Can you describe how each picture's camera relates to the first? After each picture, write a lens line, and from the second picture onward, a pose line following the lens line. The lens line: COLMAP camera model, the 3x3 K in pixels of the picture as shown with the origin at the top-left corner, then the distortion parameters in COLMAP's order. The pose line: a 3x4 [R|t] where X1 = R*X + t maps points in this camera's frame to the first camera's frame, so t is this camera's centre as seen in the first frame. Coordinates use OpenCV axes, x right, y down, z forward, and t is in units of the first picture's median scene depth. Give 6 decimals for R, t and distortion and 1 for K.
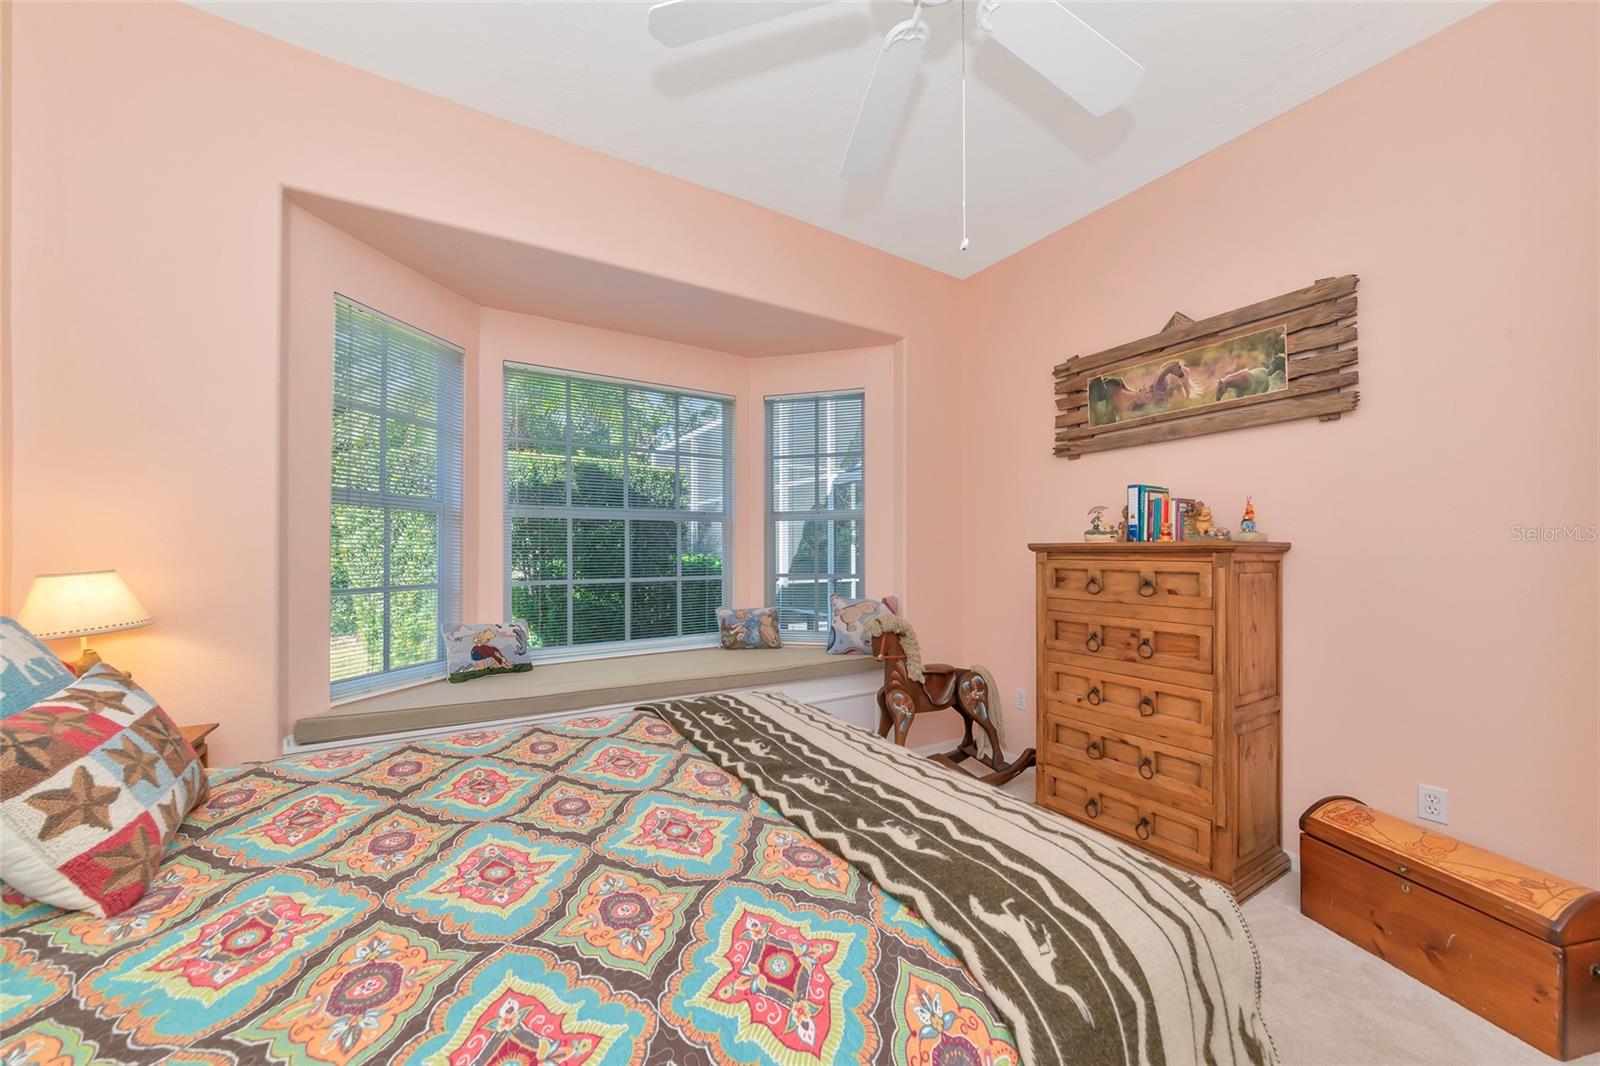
lens RADIAL K [[576.1, 0, 781.4], [0, 576.1, 549.6], [0, 0, 1]] dist [0.001579, -0.000258]
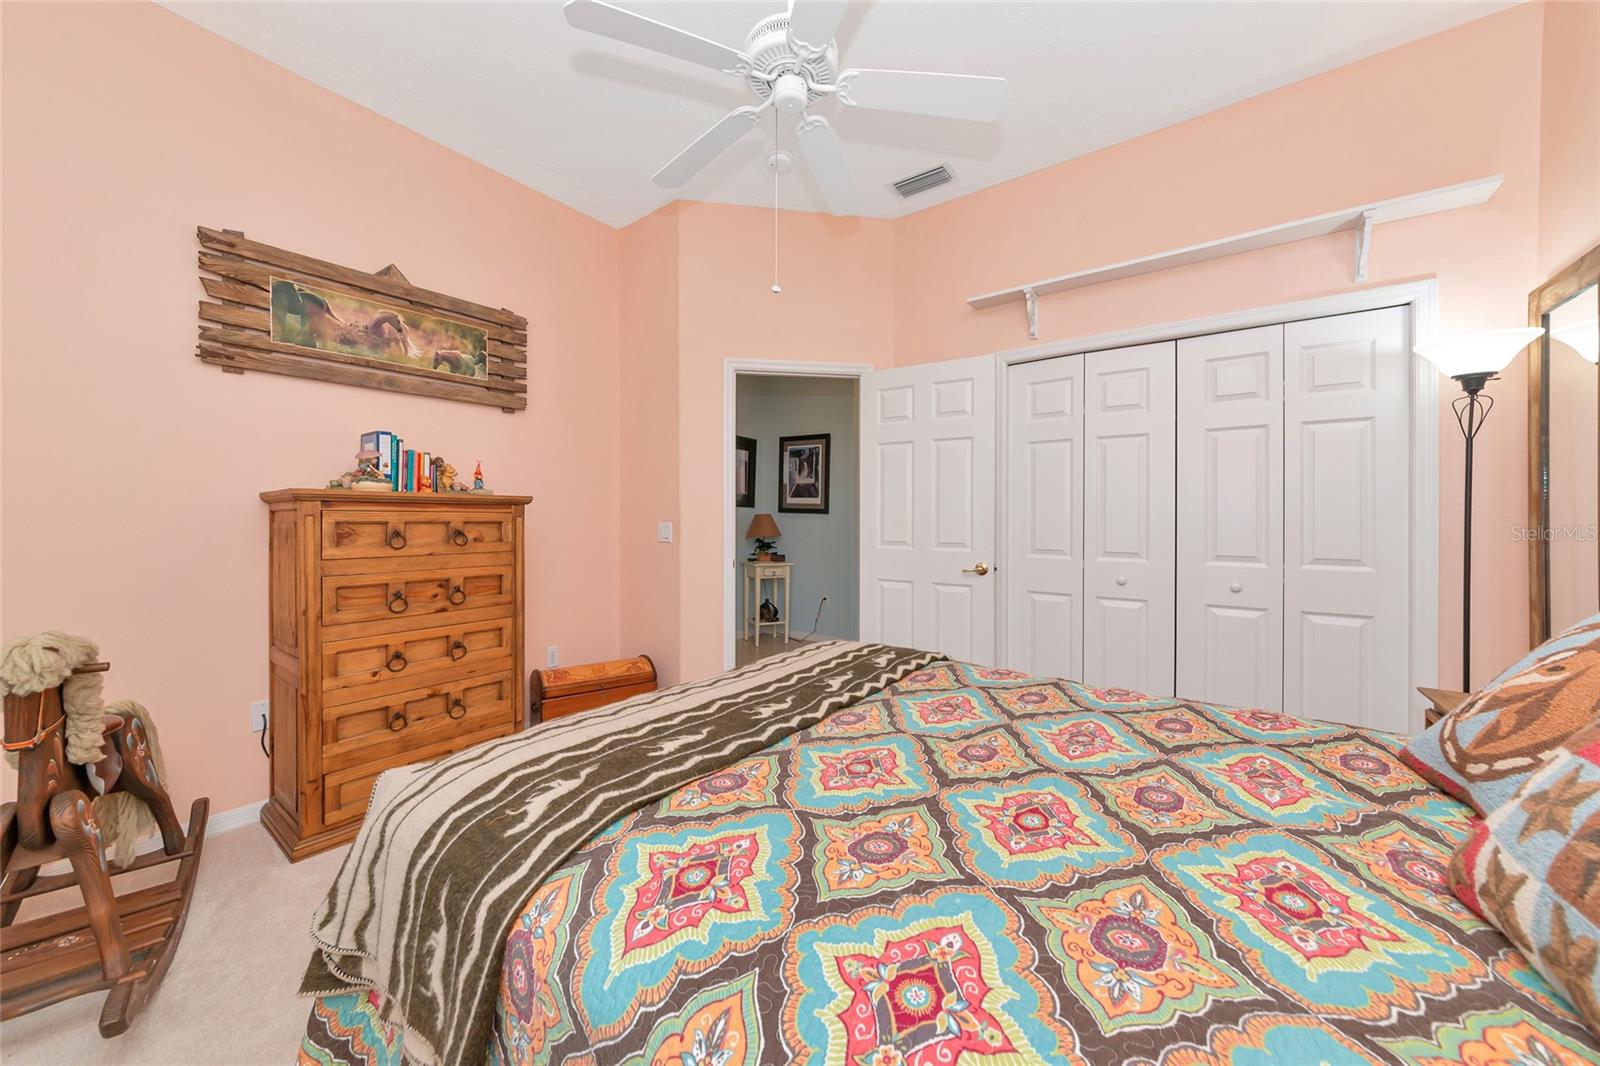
lens RADIAL K [[576.1, 0, 793.6], [0, 576.1, 518.8], [0, 0, 1]] dist [0.001579, -0.000258]
pose [[-0.388431, -0.005010, 0.921464, -0.552854], [-0.005480, 0.999980, 0.003127, 0.024664], [-0.921461, -0.003835, -0.388451, 0.813308]]
